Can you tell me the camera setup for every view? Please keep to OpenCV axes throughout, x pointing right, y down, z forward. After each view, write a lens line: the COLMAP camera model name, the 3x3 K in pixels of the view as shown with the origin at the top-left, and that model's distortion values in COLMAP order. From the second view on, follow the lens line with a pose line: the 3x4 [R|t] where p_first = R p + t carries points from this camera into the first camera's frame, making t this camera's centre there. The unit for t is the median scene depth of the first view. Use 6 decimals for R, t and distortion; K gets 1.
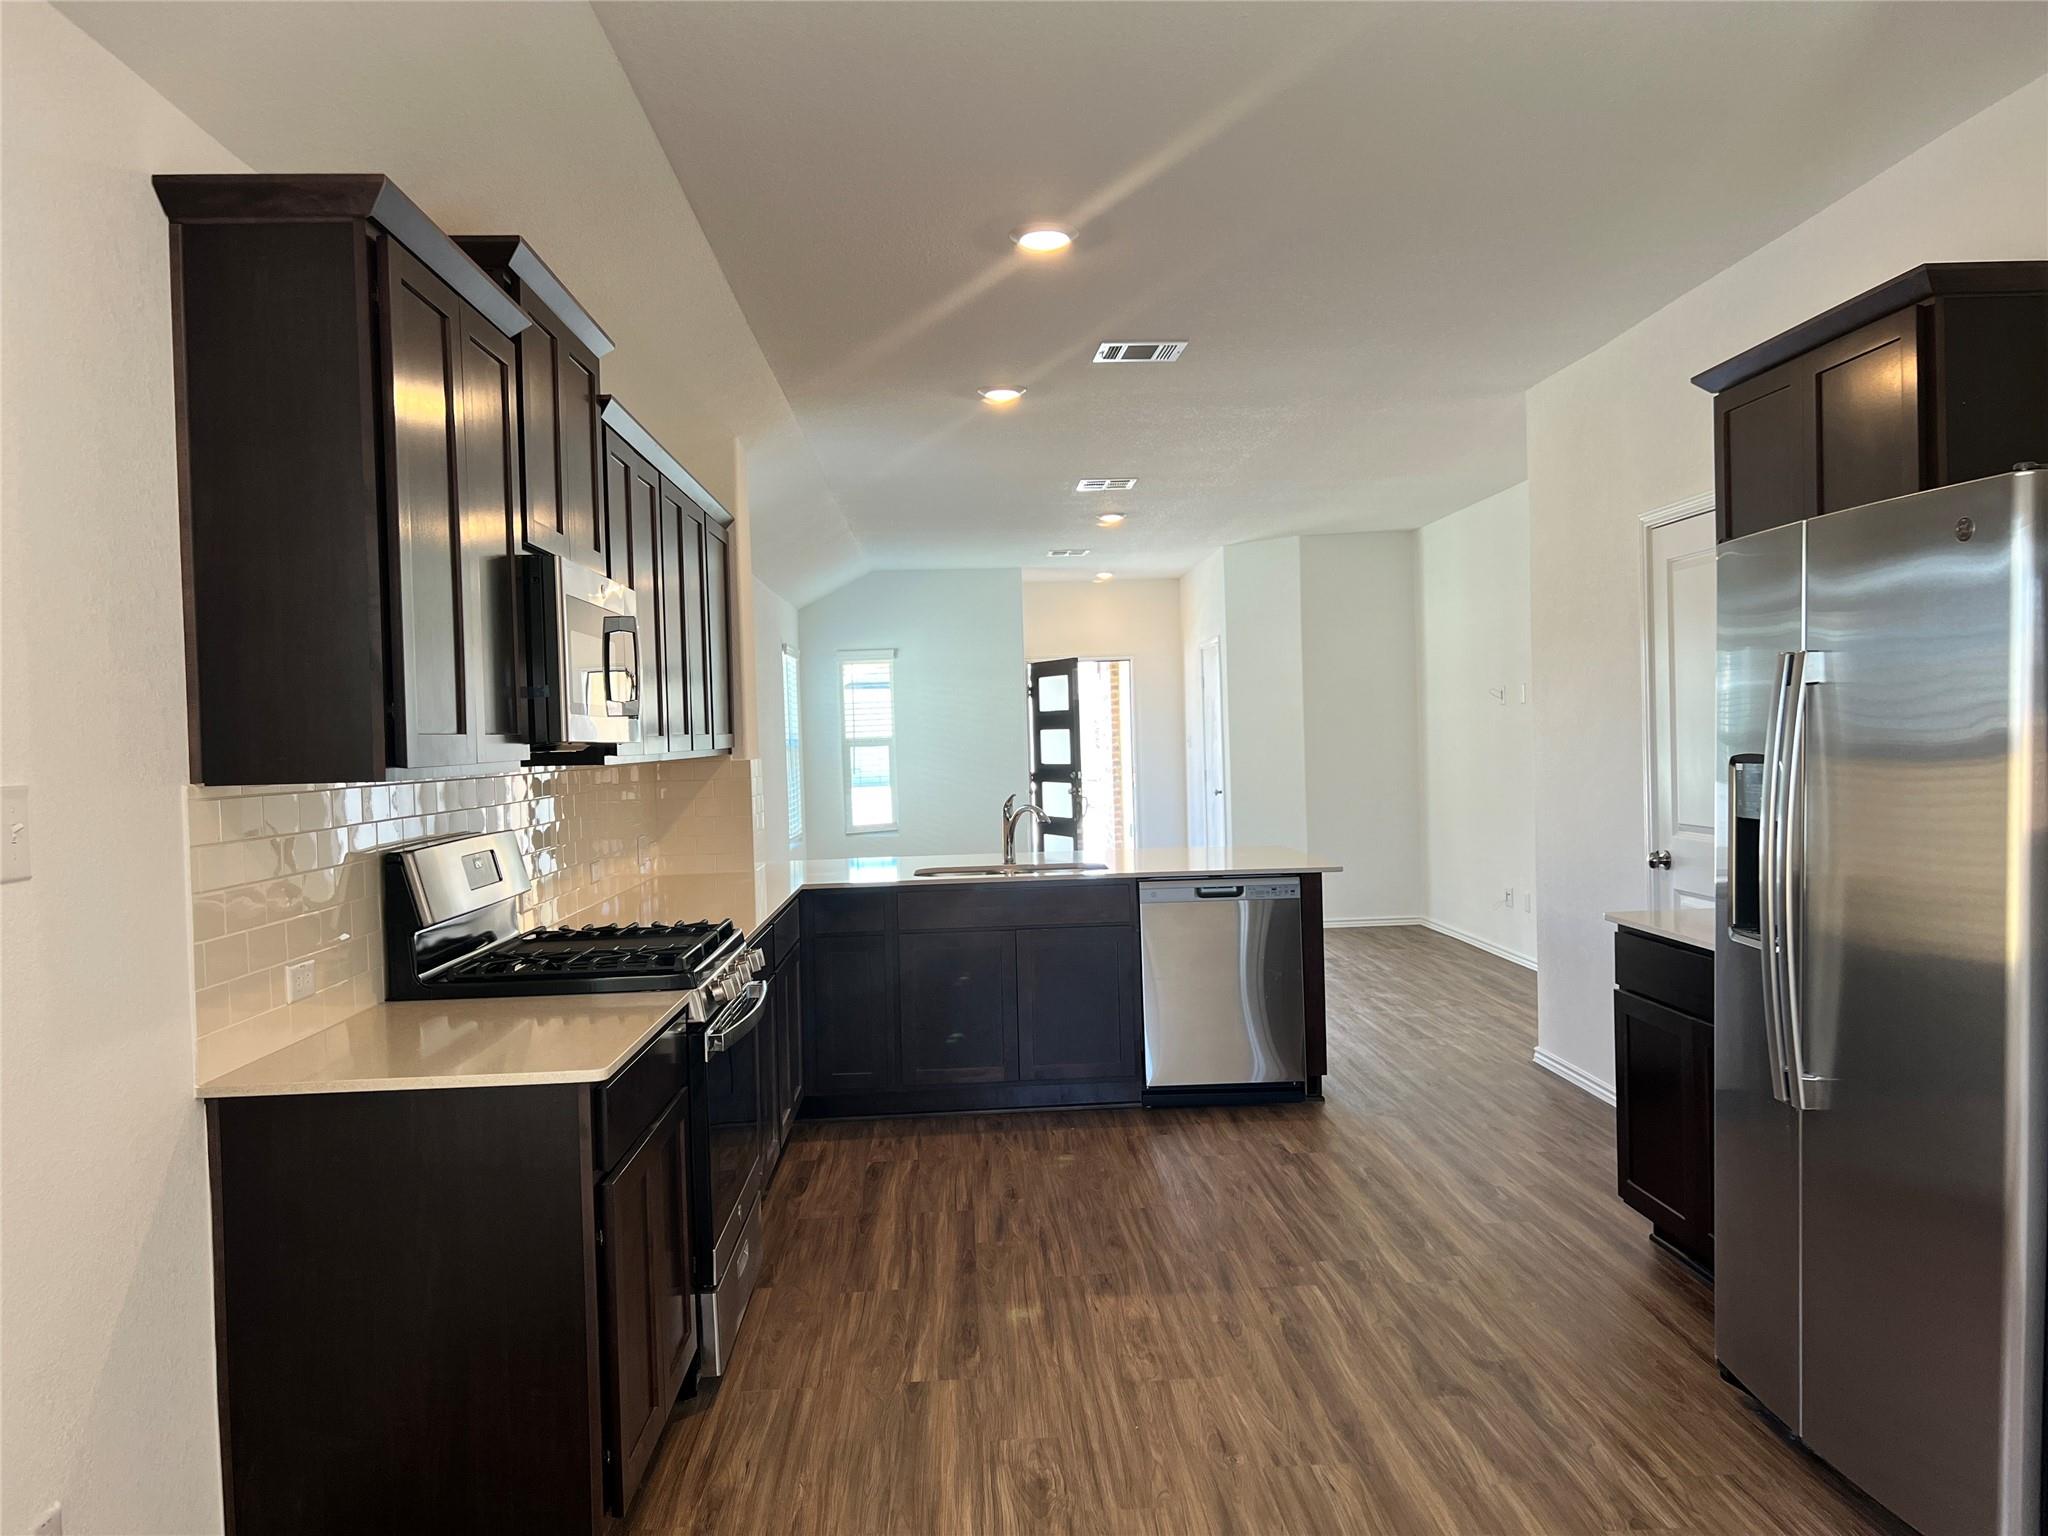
lens RADIAL K [[1548.3, 0, 1029.8], [0, 1548.3, 764.1], [0, 0, 1]] dist [0.043493, -0.021729]
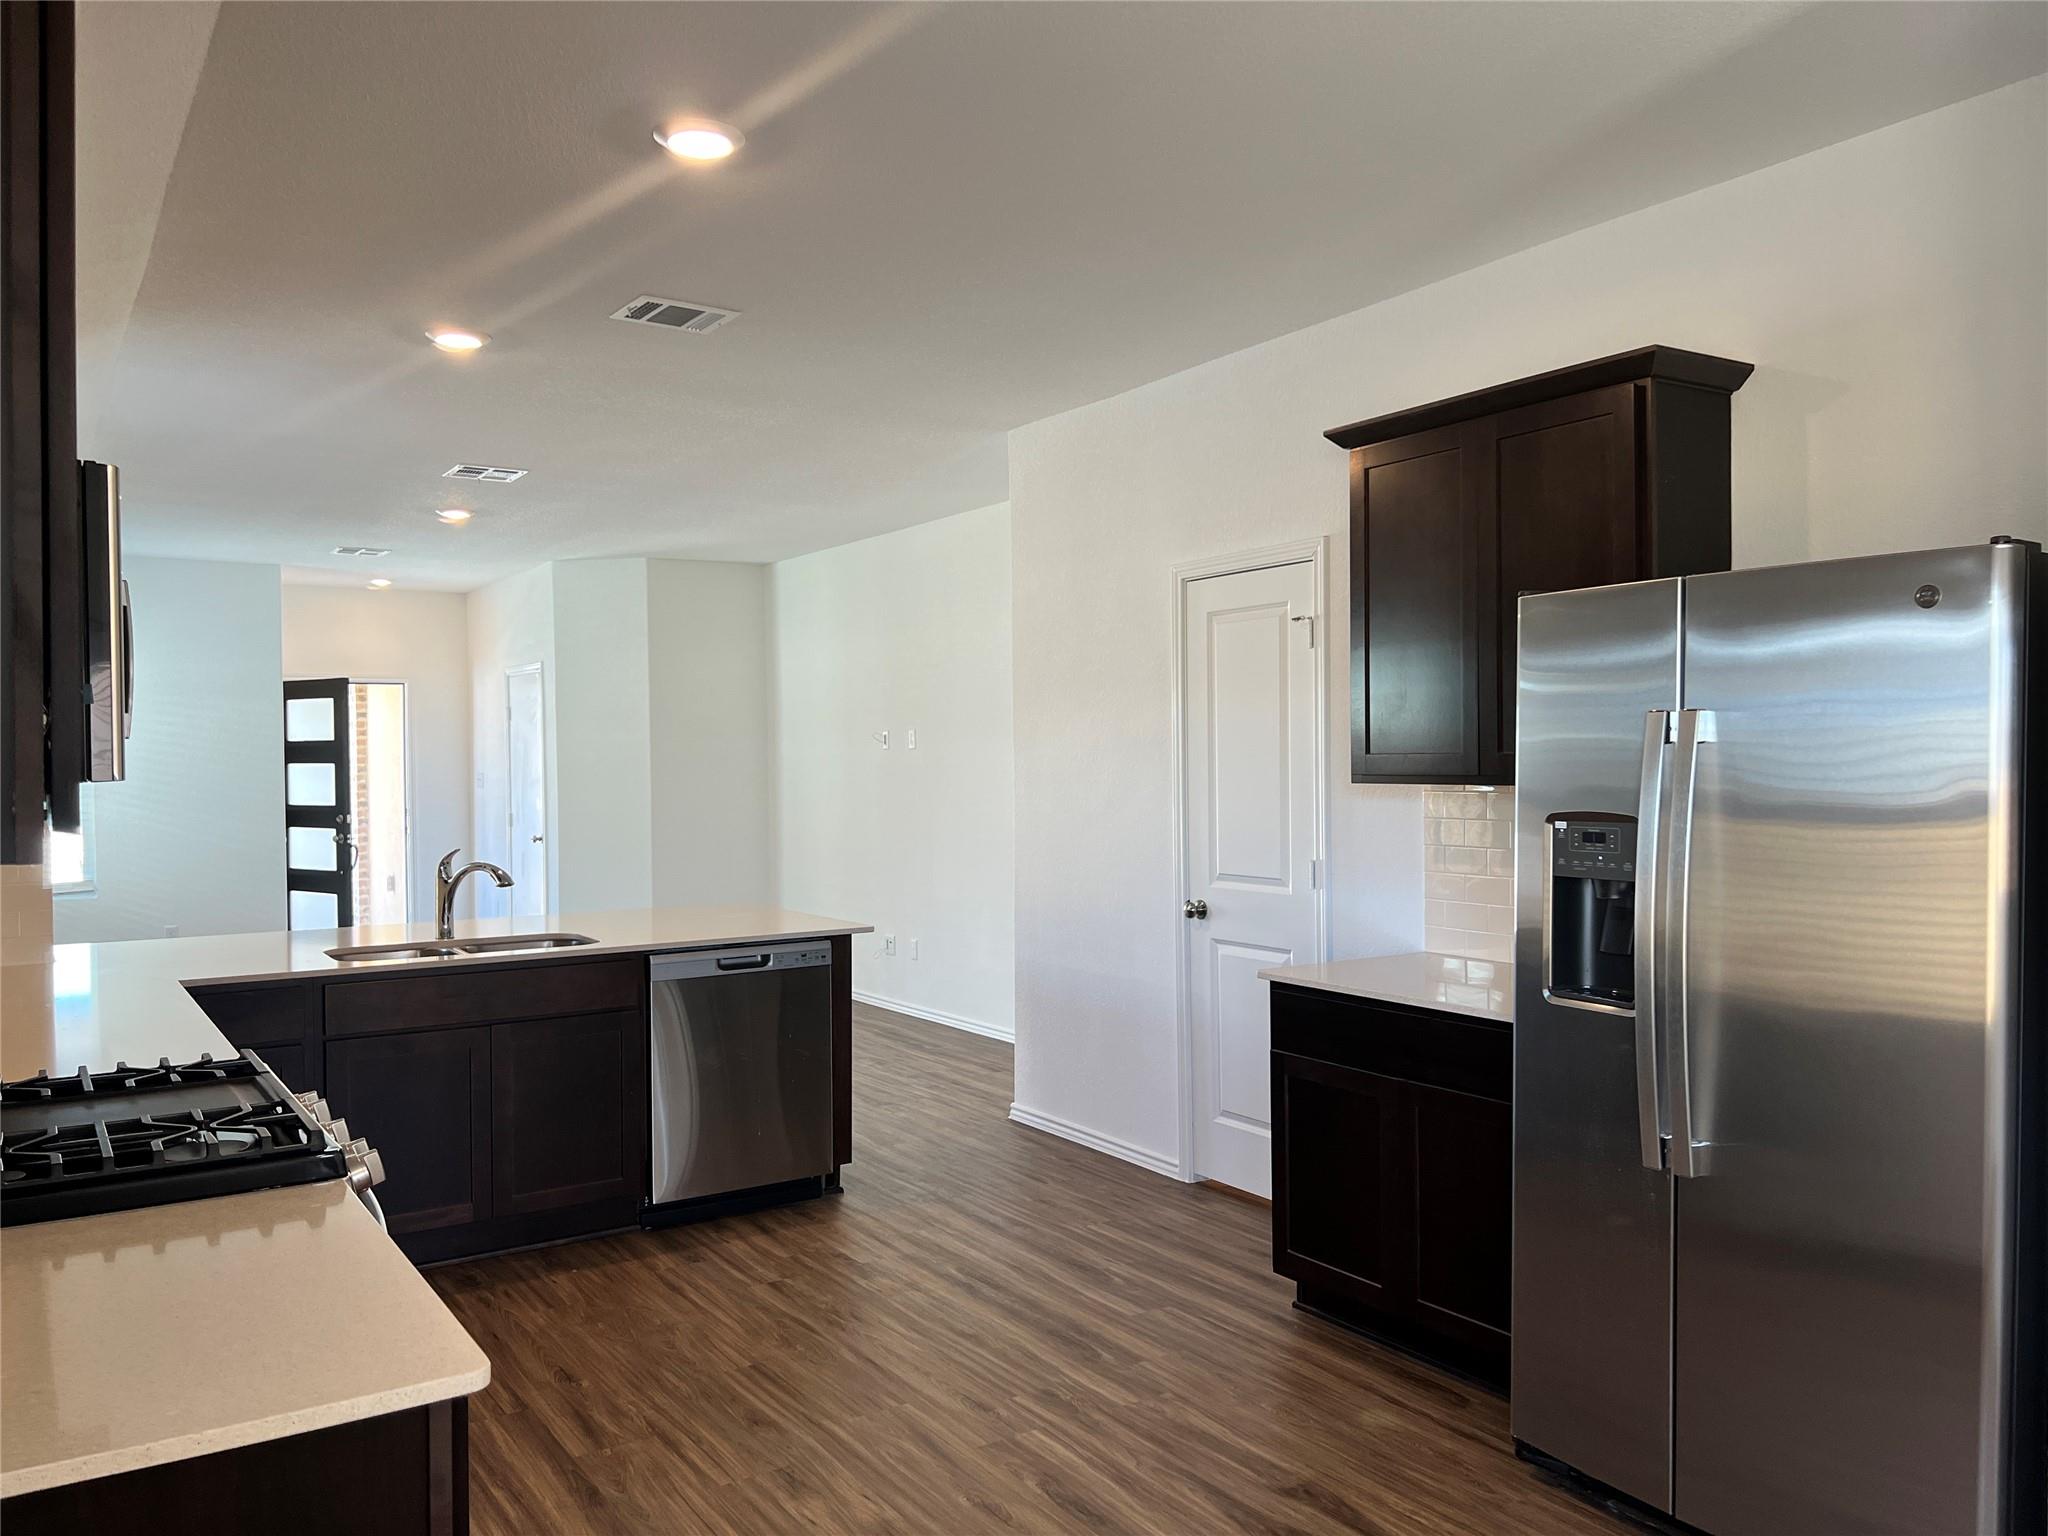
lens RADIAL K [[1548.3, 0, 1024.1], [0, 1548.3, 774.7], [0, 0, 1]] dist [0.043493, -0.021729]
pose [[0.856778, 0.015715, 0.515446, -0.205035], [-0.006167, 0.999776, -0.020230, -0.004534], [-0.515649, 0.014154, 0.856683, 0.206933]]
